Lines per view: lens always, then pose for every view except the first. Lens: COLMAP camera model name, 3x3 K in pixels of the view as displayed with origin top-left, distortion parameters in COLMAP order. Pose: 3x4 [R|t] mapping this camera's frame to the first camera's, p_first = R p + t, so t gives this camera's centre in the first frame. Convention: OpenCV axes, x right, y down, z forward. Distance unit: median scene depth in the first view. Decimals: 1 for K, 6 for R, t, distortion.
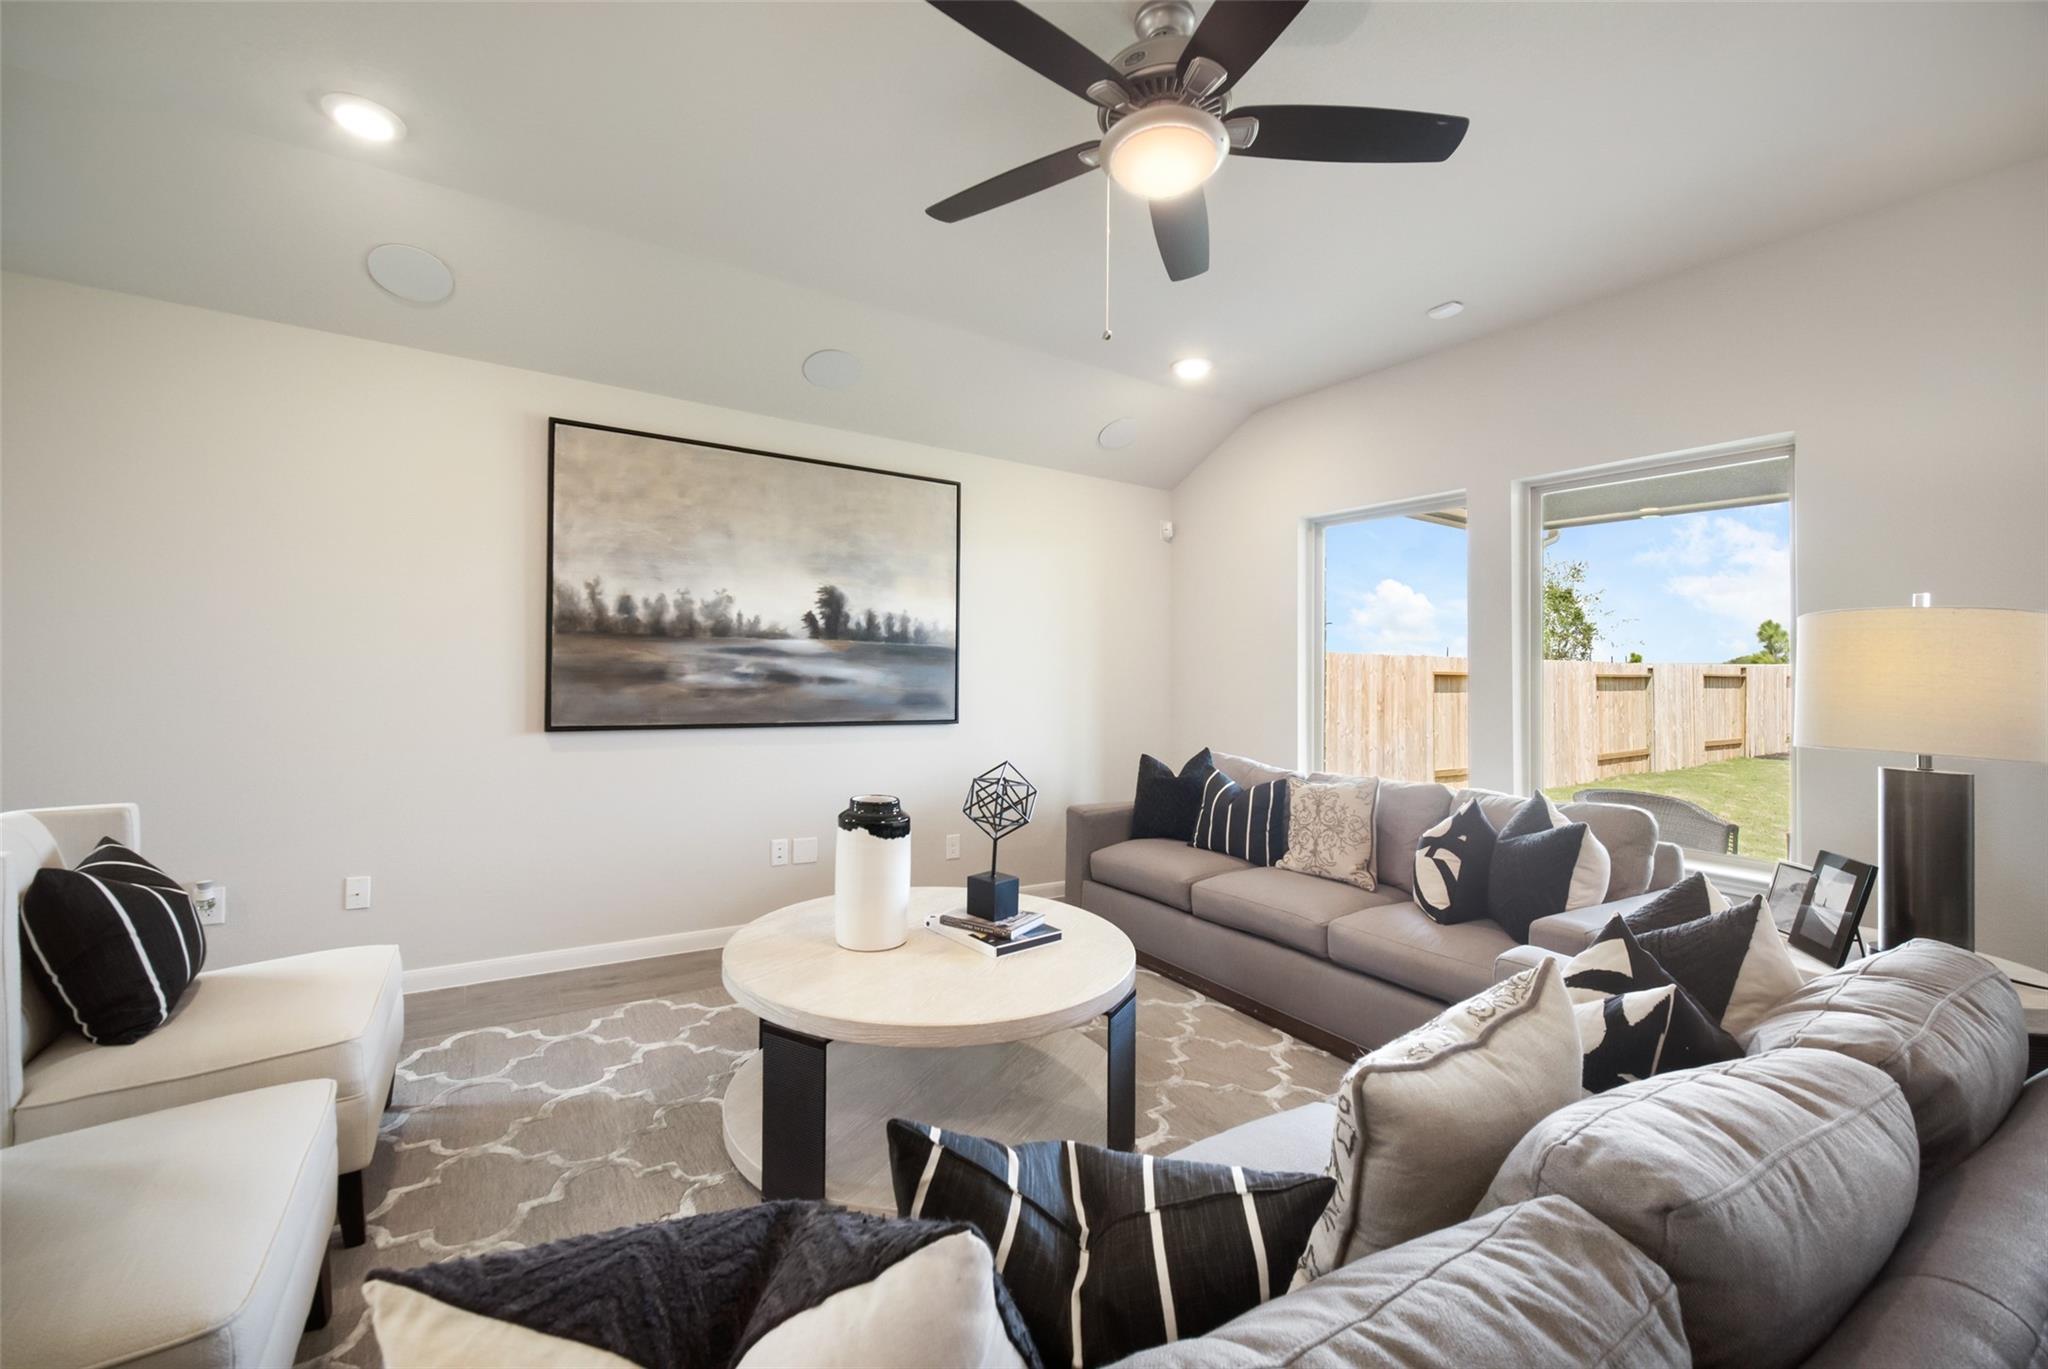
lens RADIAL K [[823.5, 0, 1013.6], [0, 823.5, 663.4], [0, 0, 1]] dist [-0.000865, -0.000798]
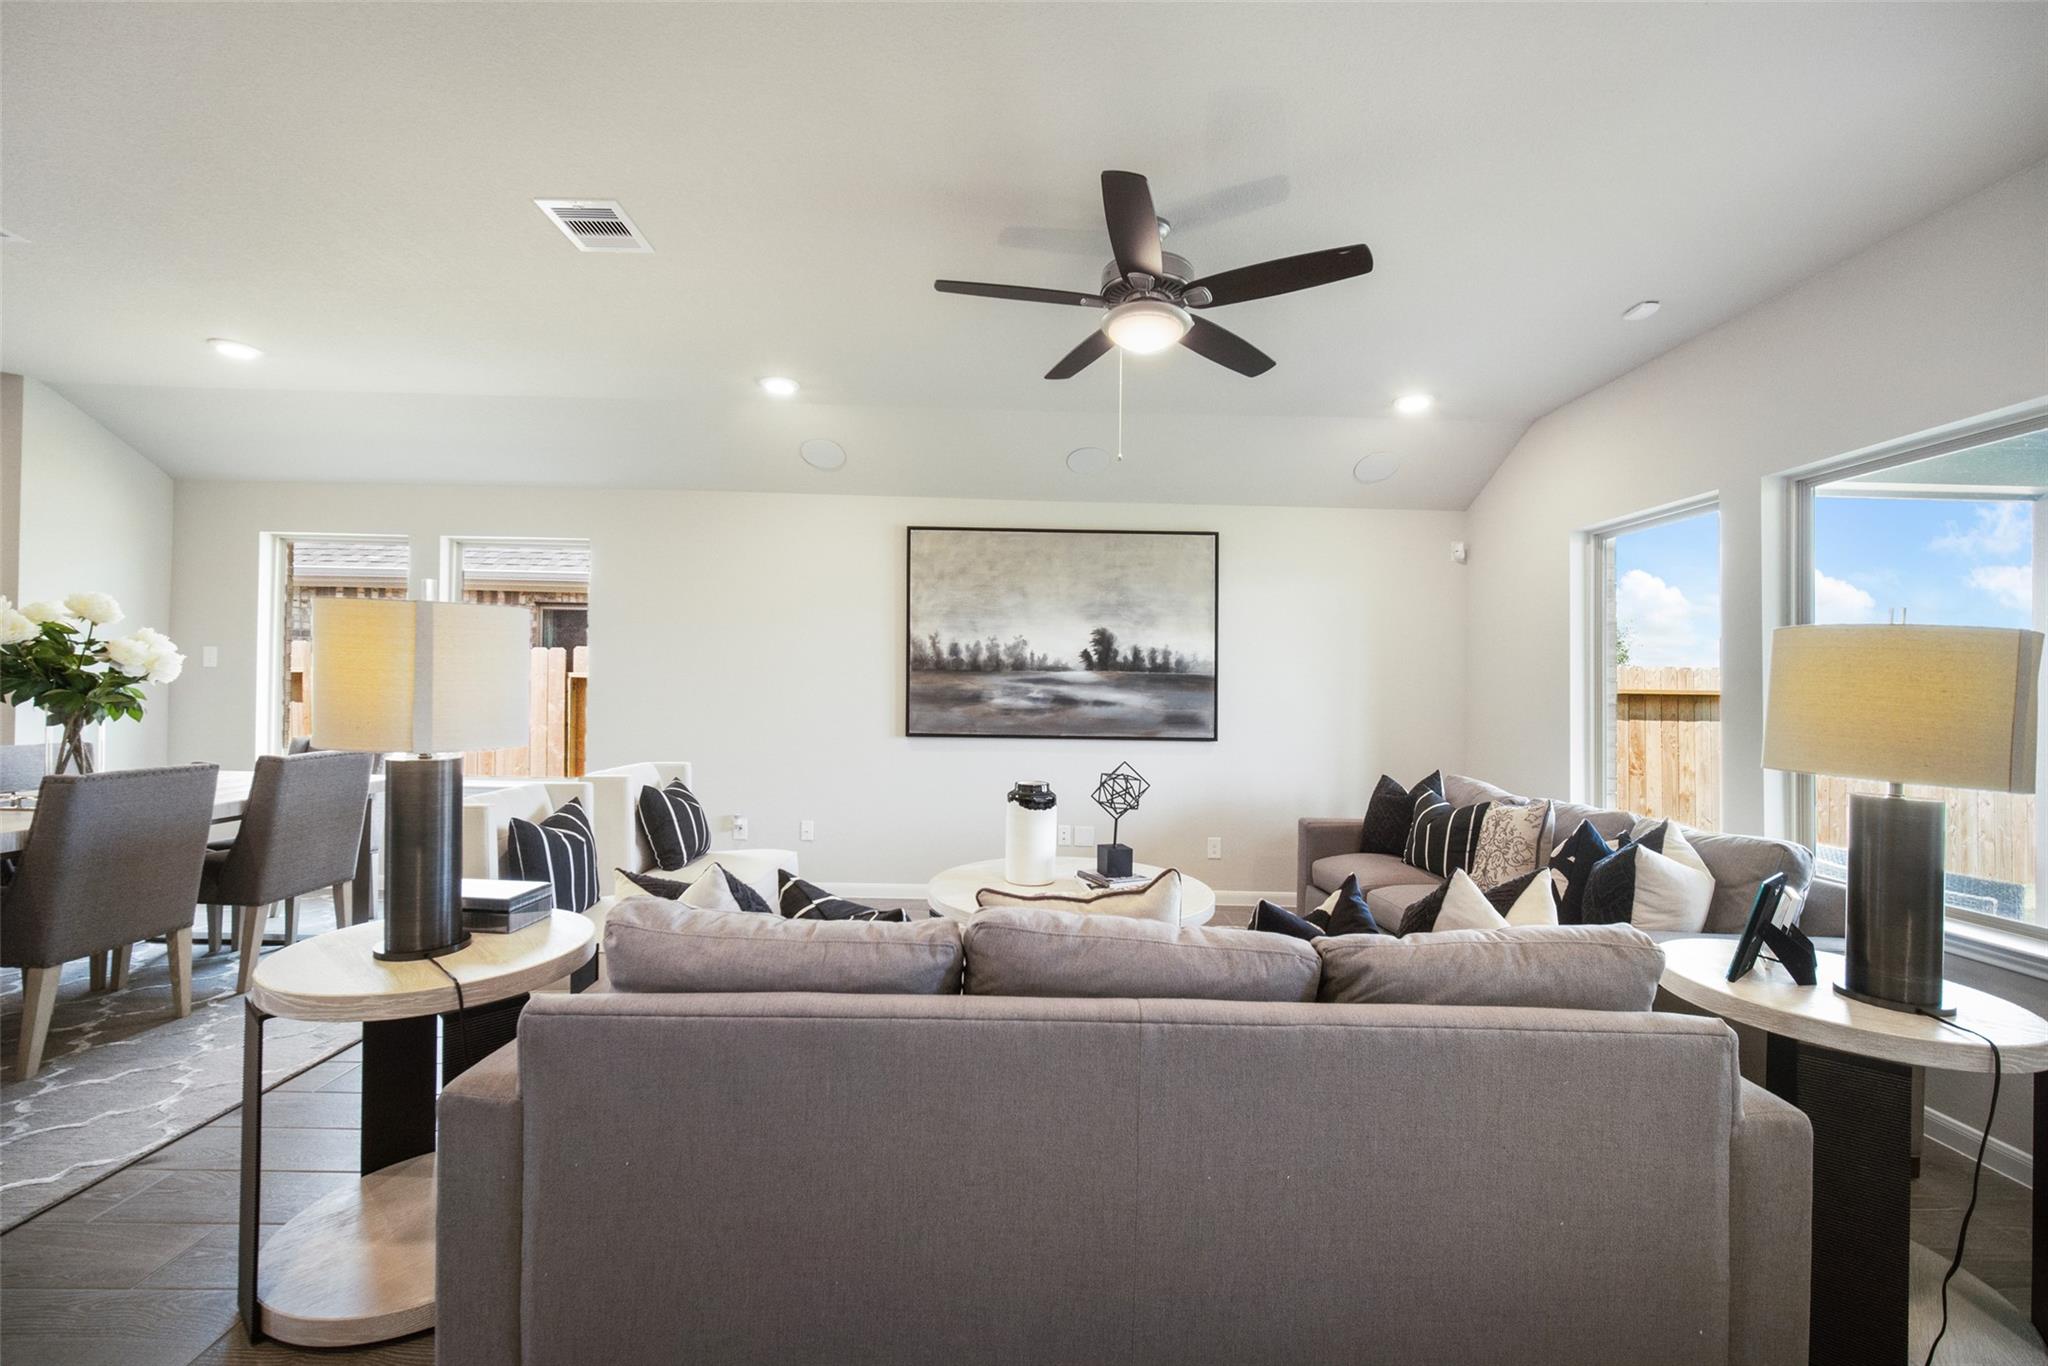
lens RADIAL K [[835.0, 0, 1024.0], [0, 835.0, 683.0], [0, 0, 1]] dist [0.000598, -0.000250]
pose [[0.850820, -0.010623, -0.525351, 0.368545], [0.006134, 0.999928, -0.010286, 0.002201], [0.525422, 0.005529, 0.850824, -0.159919]]
